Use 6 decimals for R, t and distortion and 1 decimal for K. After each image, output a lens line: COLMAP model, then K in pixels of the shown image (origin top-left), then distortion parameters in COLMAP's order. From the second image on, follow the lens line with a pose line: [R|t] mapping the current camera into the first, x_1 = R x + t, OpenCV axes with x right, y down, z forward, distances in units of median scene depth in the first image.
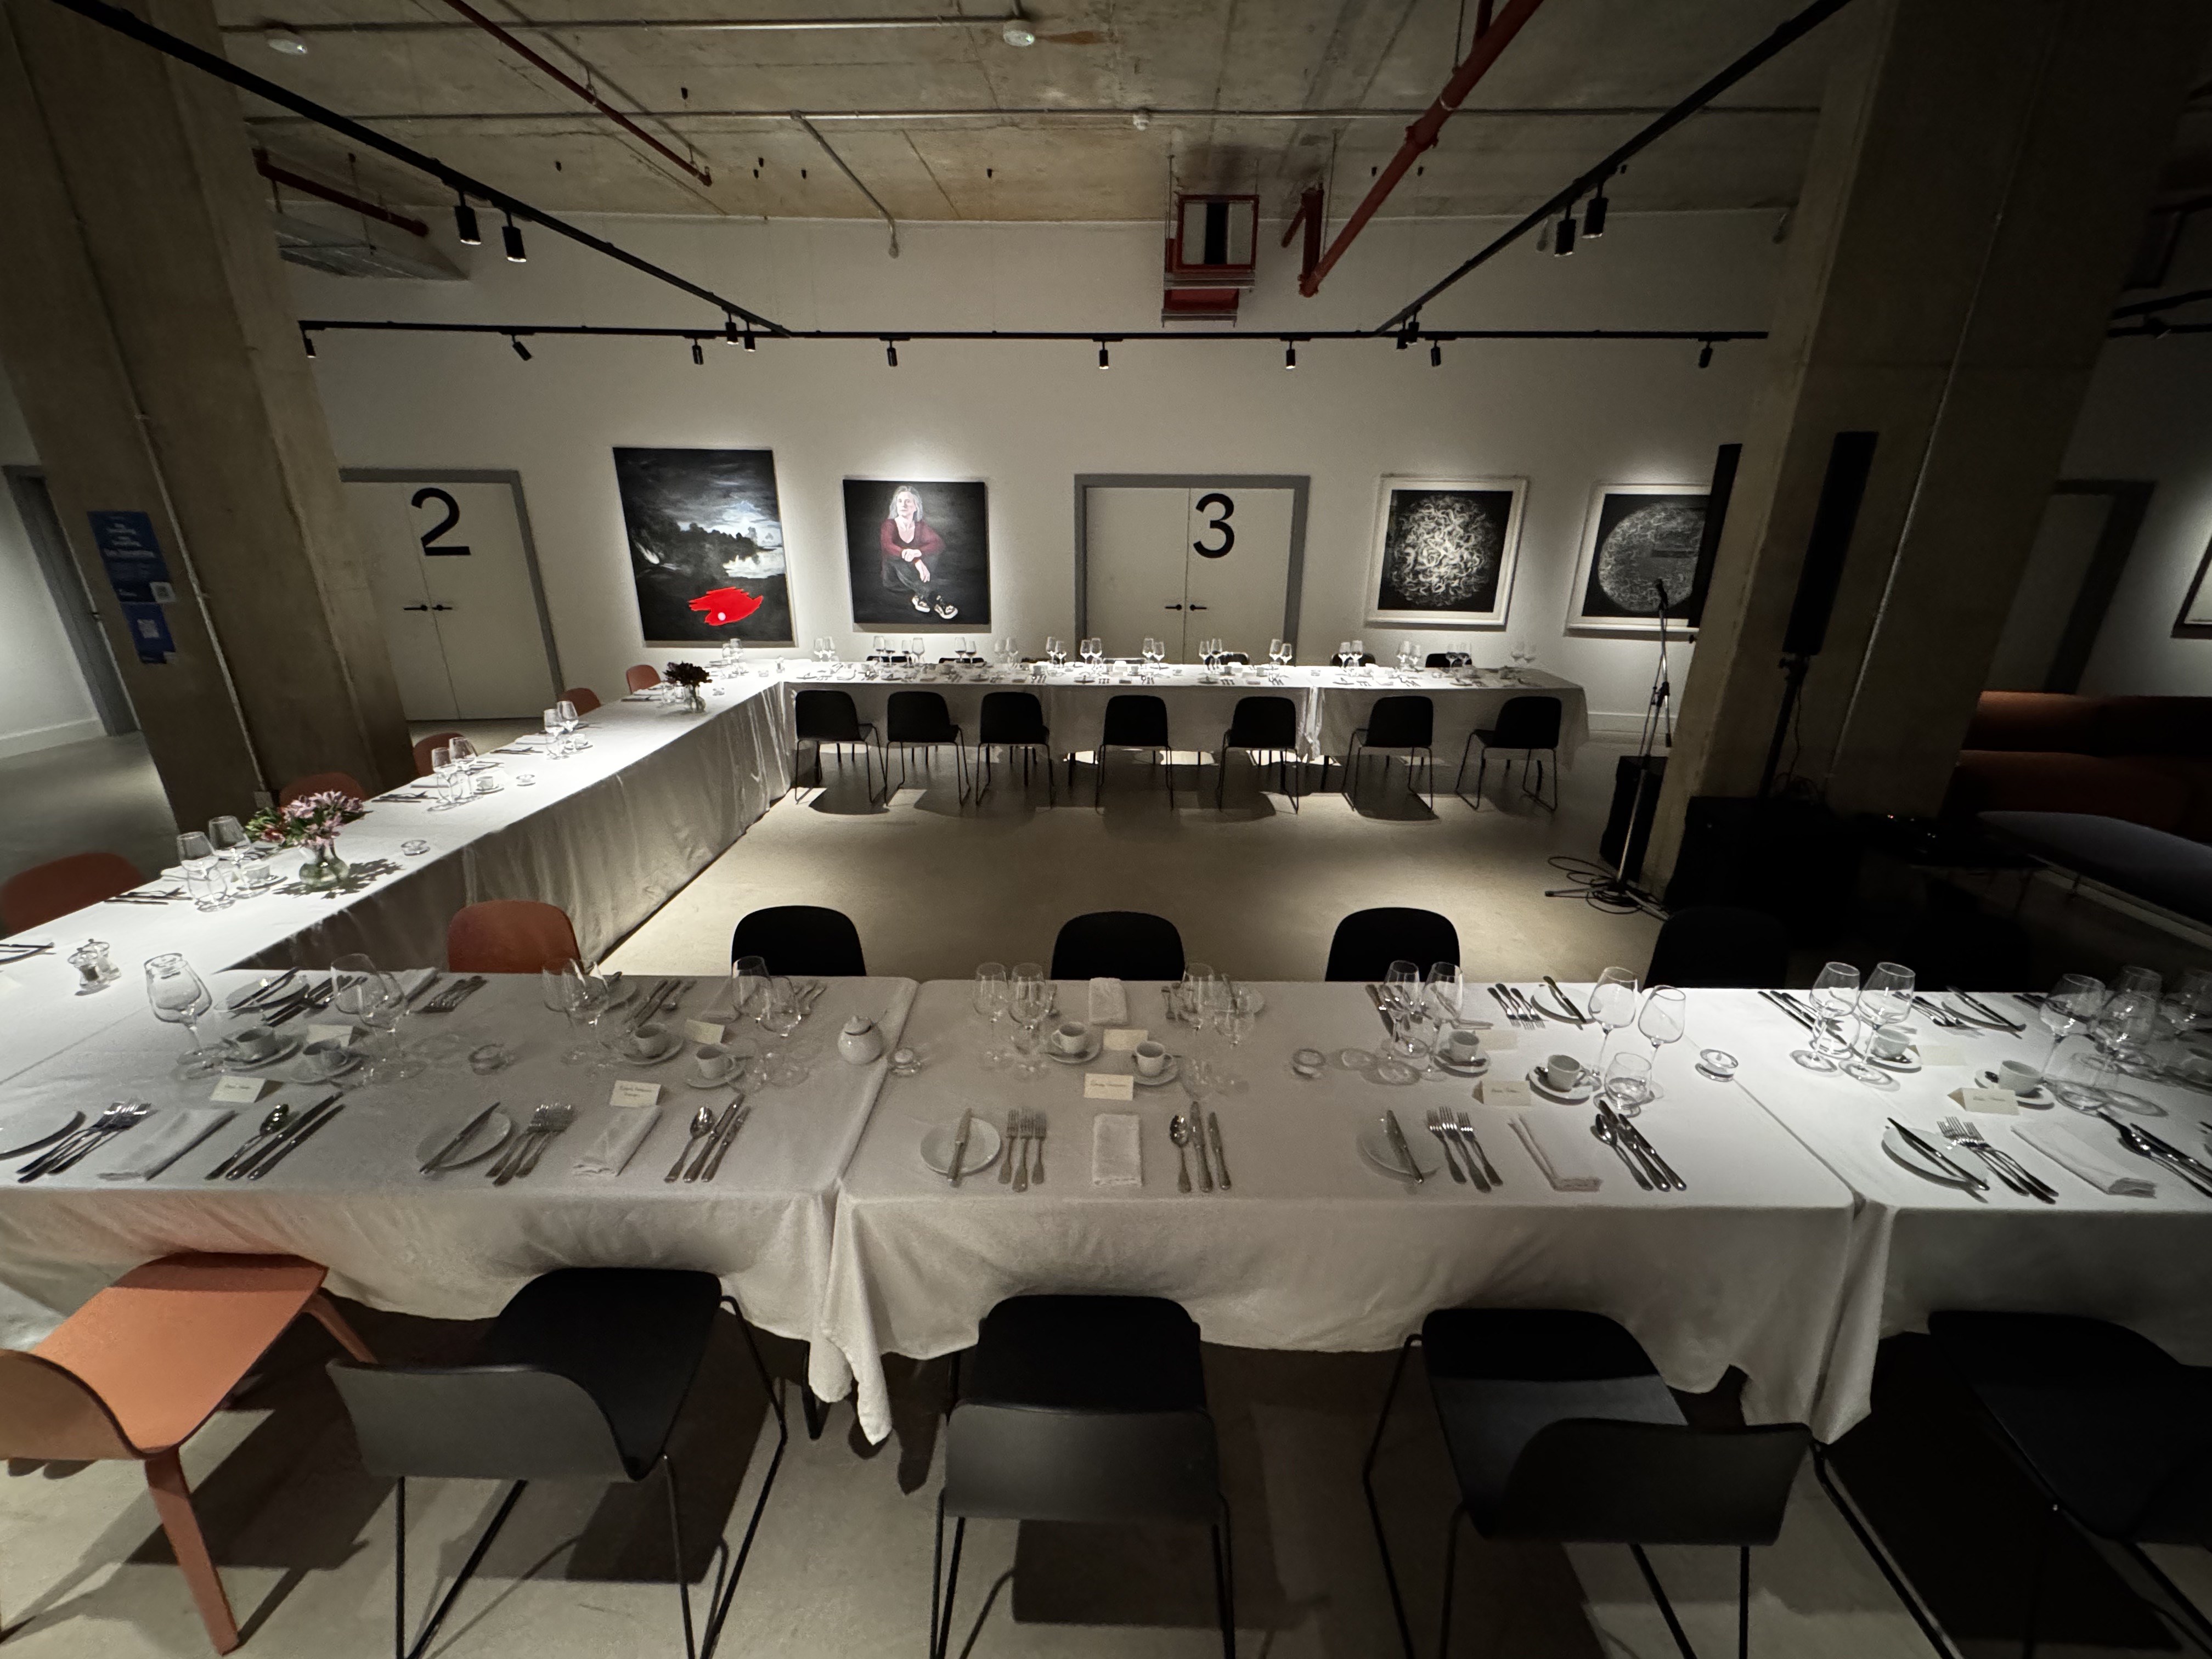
lens RADIAL K [[888.2, 0, 1105.2], [0, 888.2, 827.9], [0, 0, 1]] dist [0.001398, 0.000032]
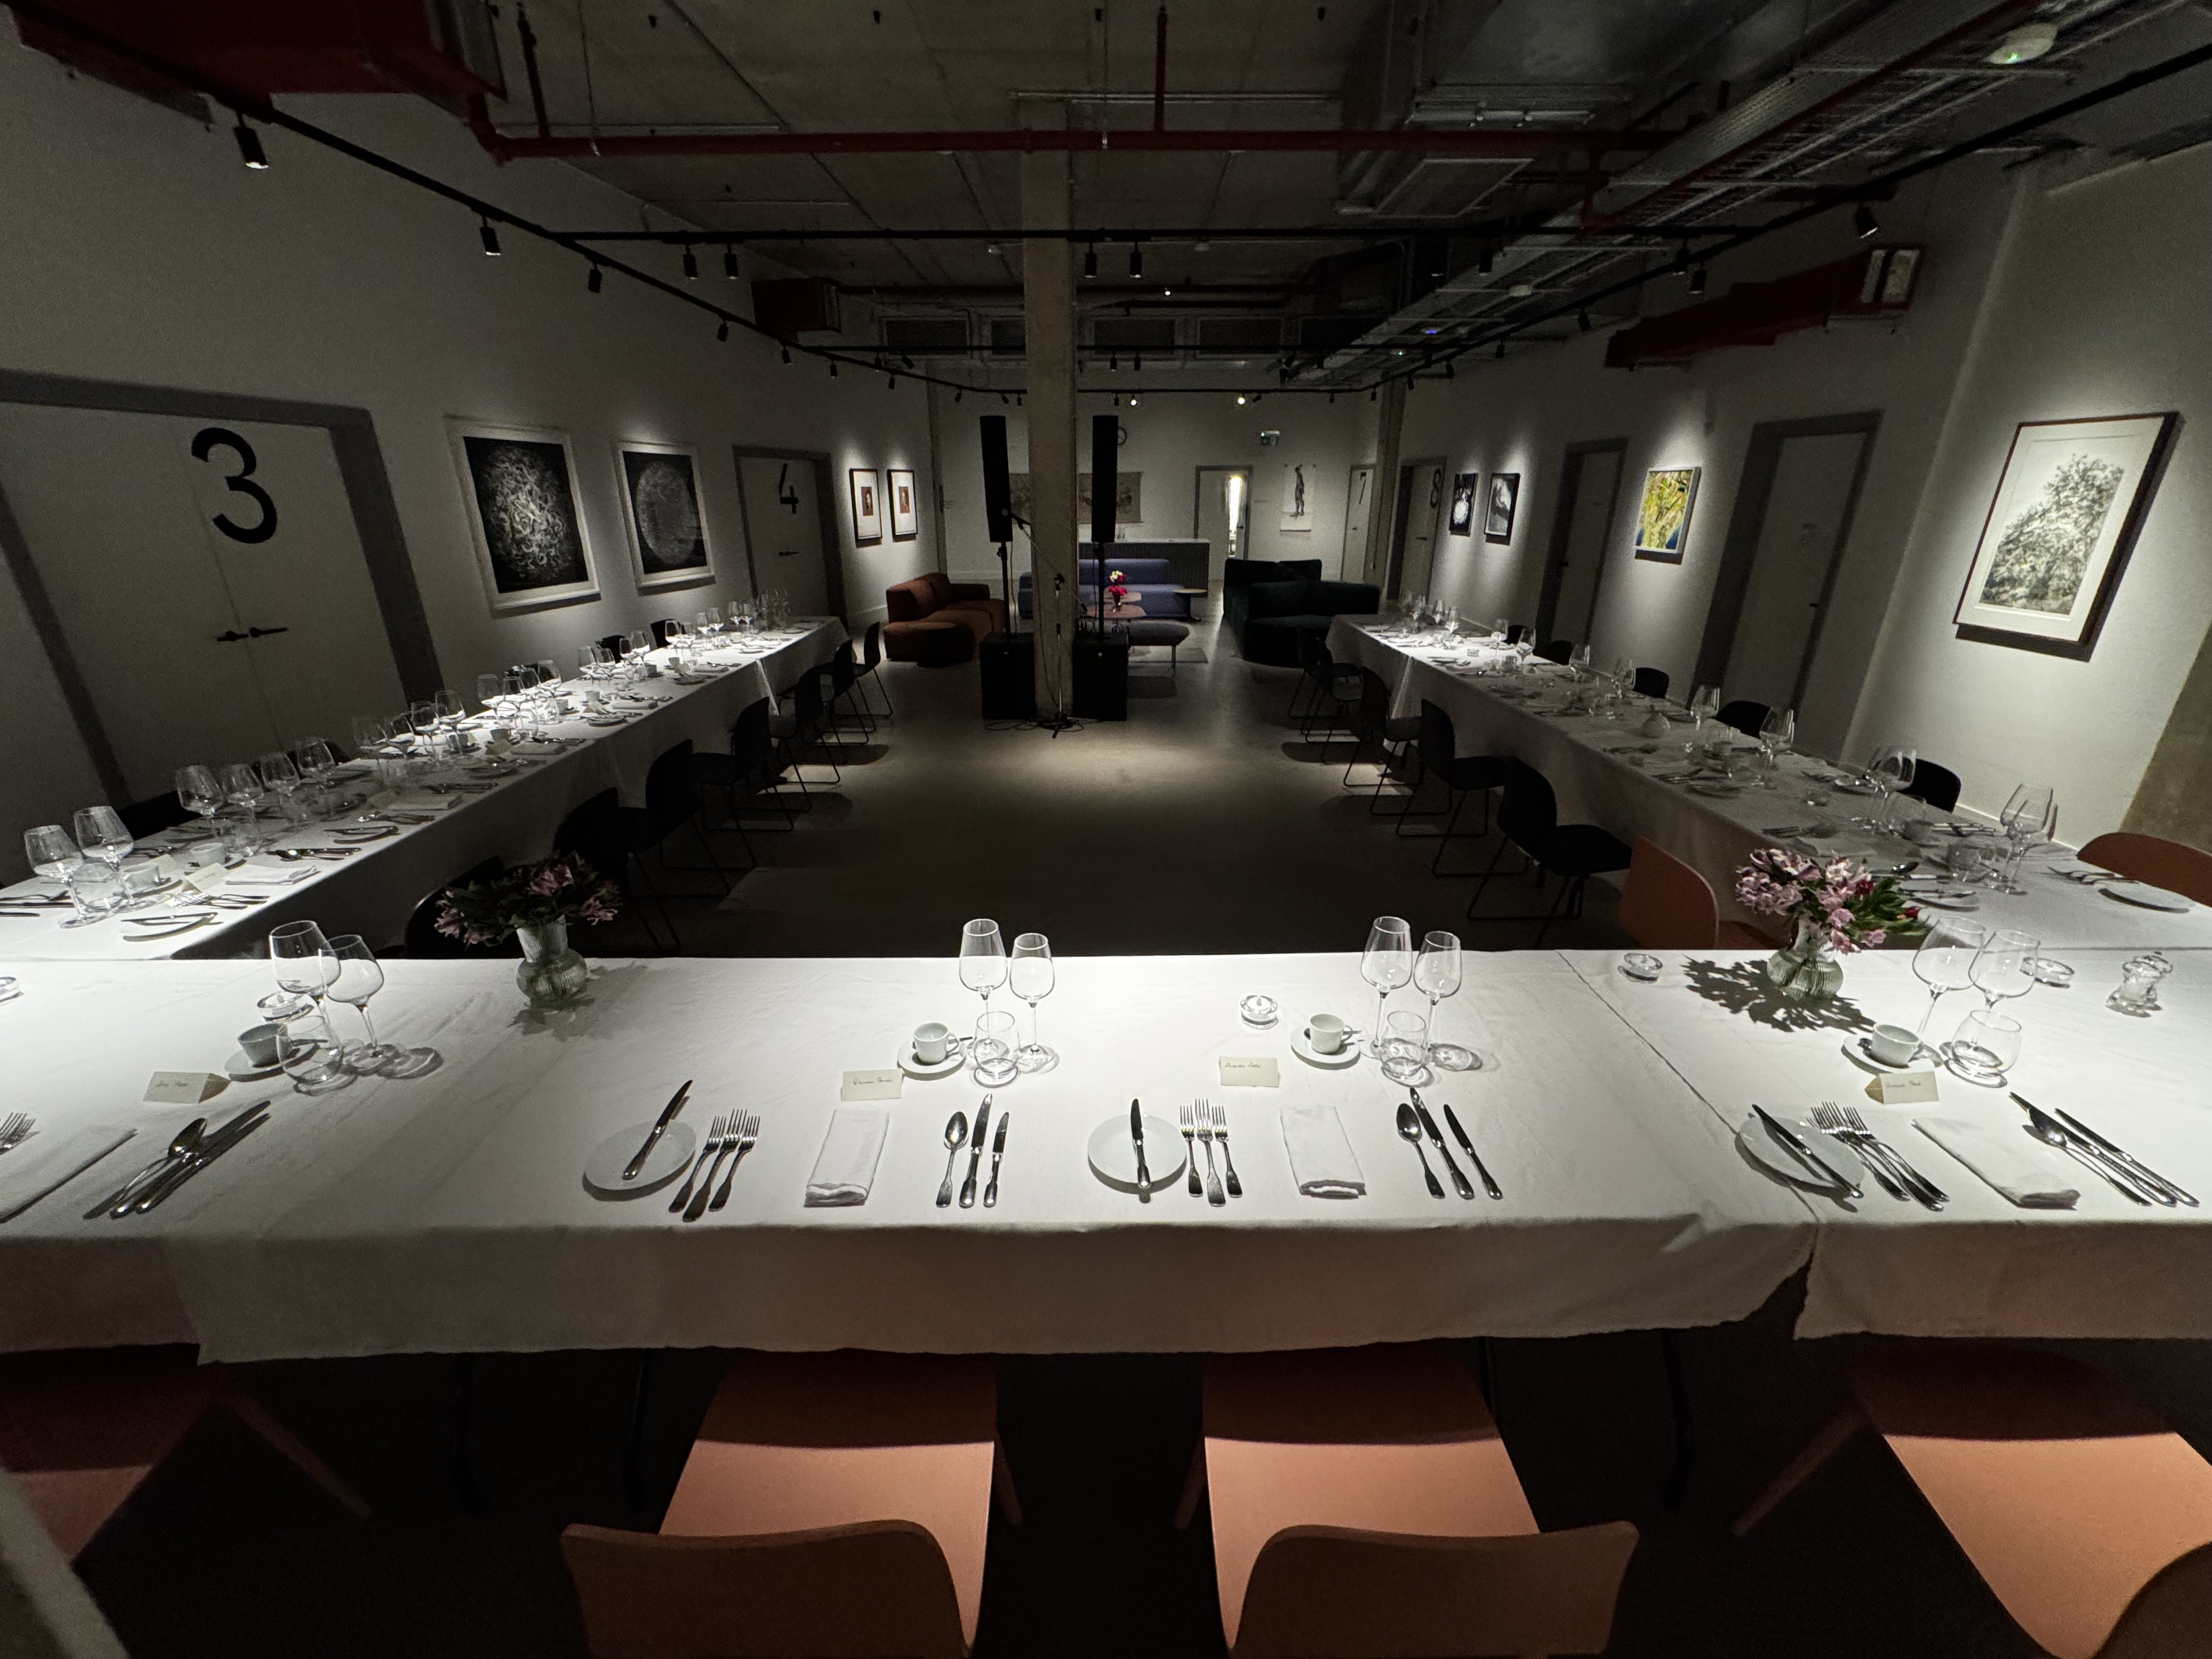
lens RADIAL K [[888.2, 0, 1105.9], [0, 888.2, 829.5], [0, 0, 1]] dist [0.001398, 0.000032]
pose [[-0.032854, -0.363610, 0.930972, -0.525959], [0.346754, 0.869471, 0.351826, -0.160610], [-0.937381, 0.334377, 0.097518, 0.509934]]
